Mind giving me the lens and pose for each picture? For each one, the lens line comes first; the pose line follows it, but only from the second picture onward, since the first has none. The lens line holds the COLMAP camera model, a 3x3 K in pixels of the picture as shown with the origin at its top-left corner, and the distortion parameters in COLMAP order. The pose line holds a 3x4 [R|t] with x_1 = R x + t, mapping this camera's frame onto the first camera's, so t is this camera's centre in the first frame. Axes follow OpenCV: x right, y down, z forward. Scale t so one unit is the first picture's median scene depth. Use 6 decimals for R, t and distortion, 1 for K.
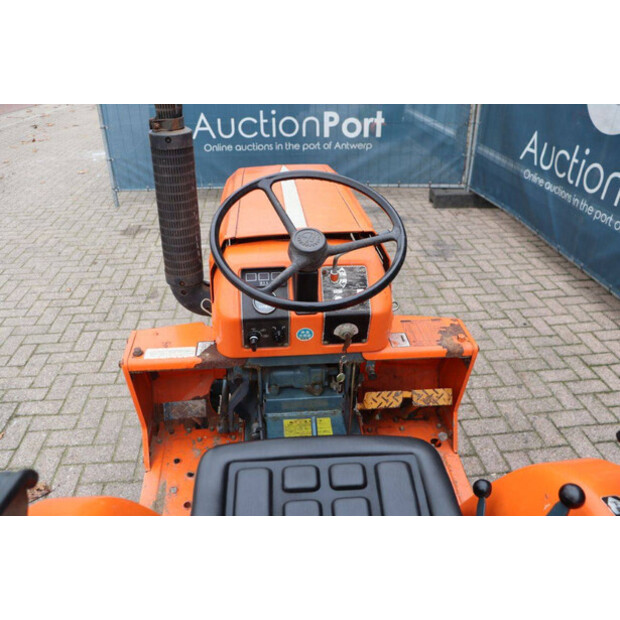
lens RADIAL K [[487.2, 0, 310.0], [0, 487.2, 310.0], [0, 0, 1]] dist [-0.011034, 0.001465]
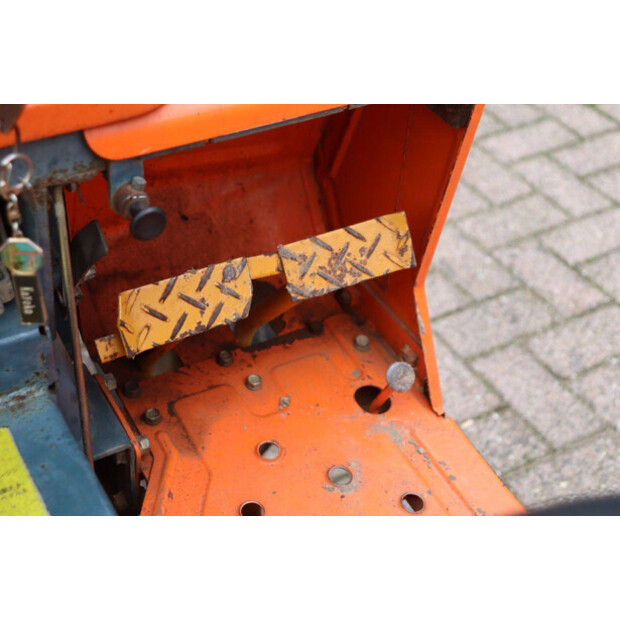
lens RADIAL K [[1102.8, 0, 310.0], [0, 1102.8, 310.0], [0, 0, 1]] dist [0.068102, 0.129116]
pose [[0.912520, -0.237686, 0.332886, 0.008034], [0.166581, 0.959240, 0.228273, 0.058309], [-0.373575, -0.152851, 0.914920, 0.411384]]
